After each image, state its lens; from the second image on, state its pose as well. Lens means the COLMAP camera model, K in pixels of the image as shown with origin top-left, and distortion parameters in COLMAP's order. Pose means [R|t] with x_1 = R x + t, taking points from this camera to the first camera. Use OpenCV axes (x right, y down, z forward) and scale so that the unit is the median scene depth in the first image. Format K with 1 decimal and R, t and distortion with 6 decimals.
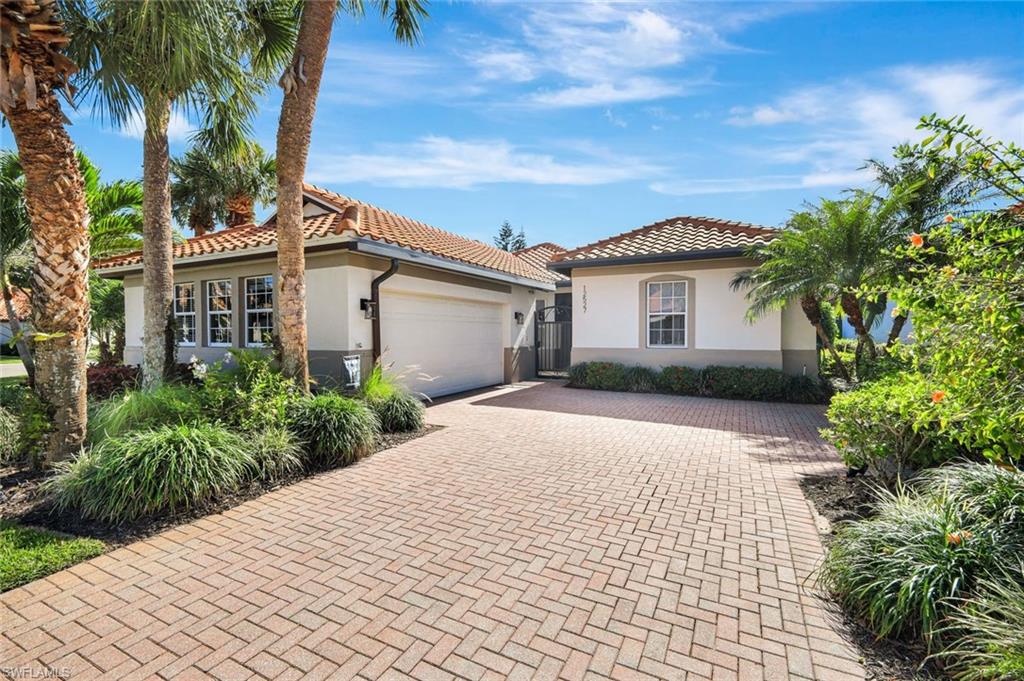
lens RADIAL K [[460.7, 0, 520.0], [0, 460.7, 341.8], [0, 0, 1]] dist [0.004645, -0.000688]
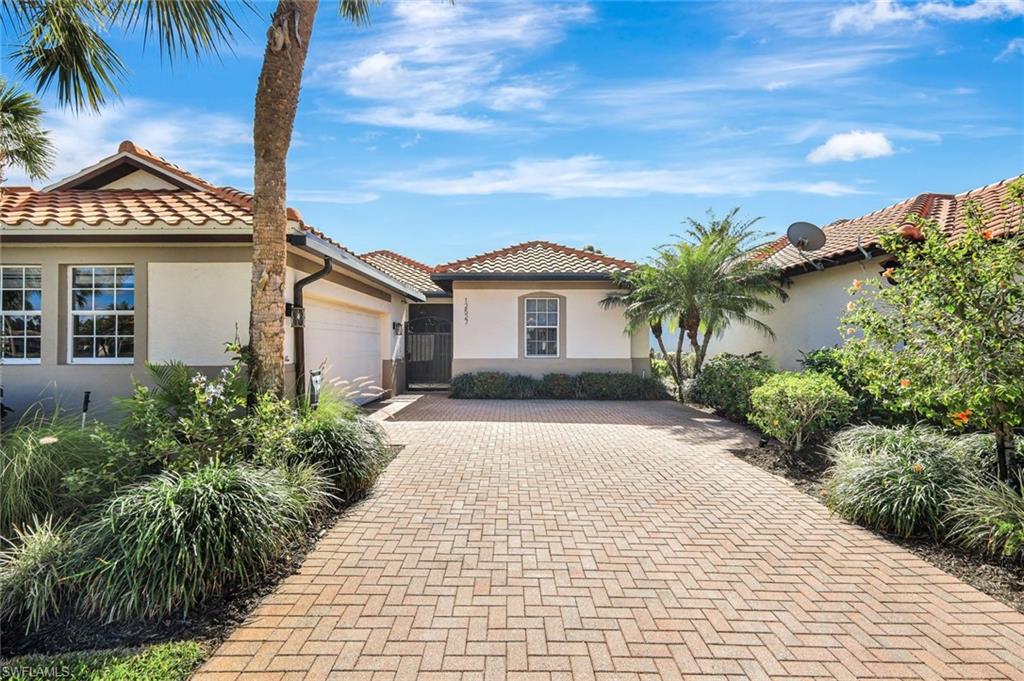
lens RADIAL K [[460.7, 0, 520.0], [0, 460.7, 341.8], [0, 0, 1]] dist [0.004645, -0.000688]
pose [[0.883972, 0.003597, 0.467526, -0.292333], [0.008211, 0.999697, -0.023215, 0.000180], [-0.467468, 0.024360, 0.883675, 0.051907]]
